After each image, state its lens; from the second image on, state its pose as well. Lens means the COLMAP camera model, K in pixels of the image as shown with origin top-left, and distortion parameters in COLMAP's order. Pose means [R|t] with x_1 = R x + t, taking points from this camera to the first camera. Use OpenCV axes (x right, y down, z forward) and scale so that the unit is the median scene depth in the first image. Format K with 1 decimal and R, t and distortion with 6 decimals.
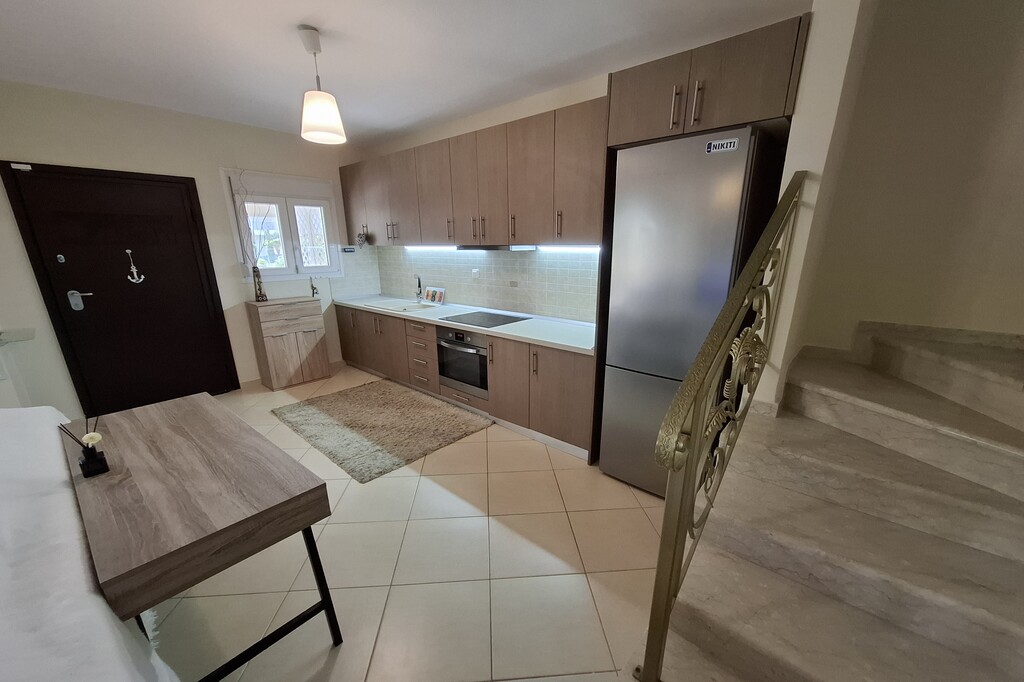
lens RADIAL K [[394.5, 0, 515.4], [0, 394.5, 368.9], [0, 0, 1]] dist [-0.002540, -0.000046]
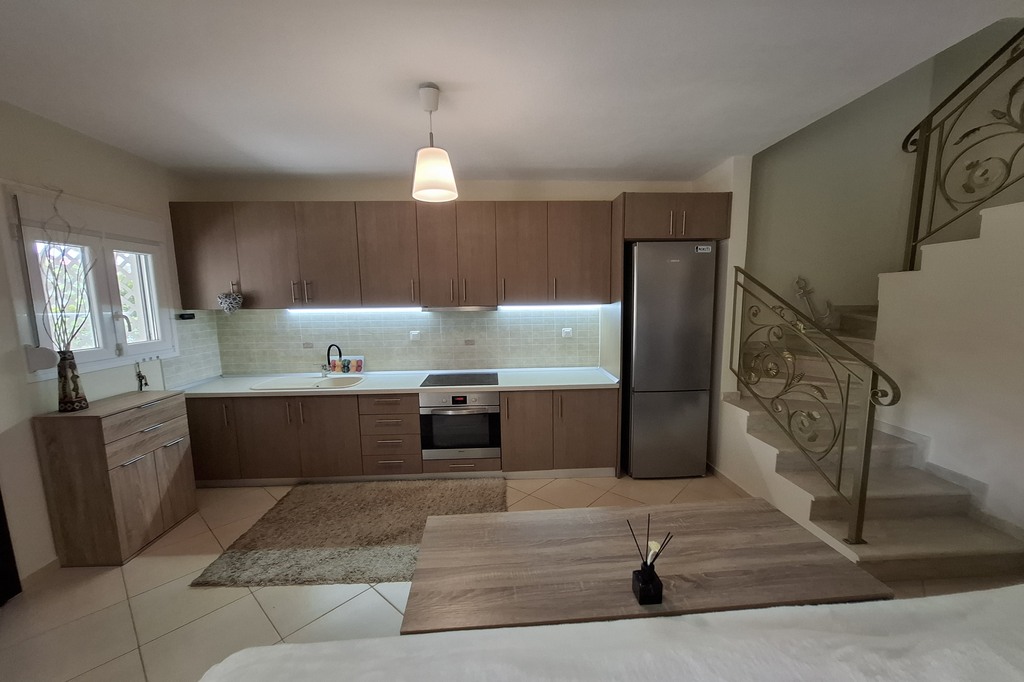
lens RADIAL K [[399.2, 0, 515.2], [0, 399.2, 357.5], [0, 0, 1]] dist [-0.006094, -0.000102]
pose [[0.715669, -0.105934, 0.690360, -0.584618], [0.218354, 0.972820, -0.077082, -0.065594], [-0.663430, 0.205908, 0.719348, 0.170547]]
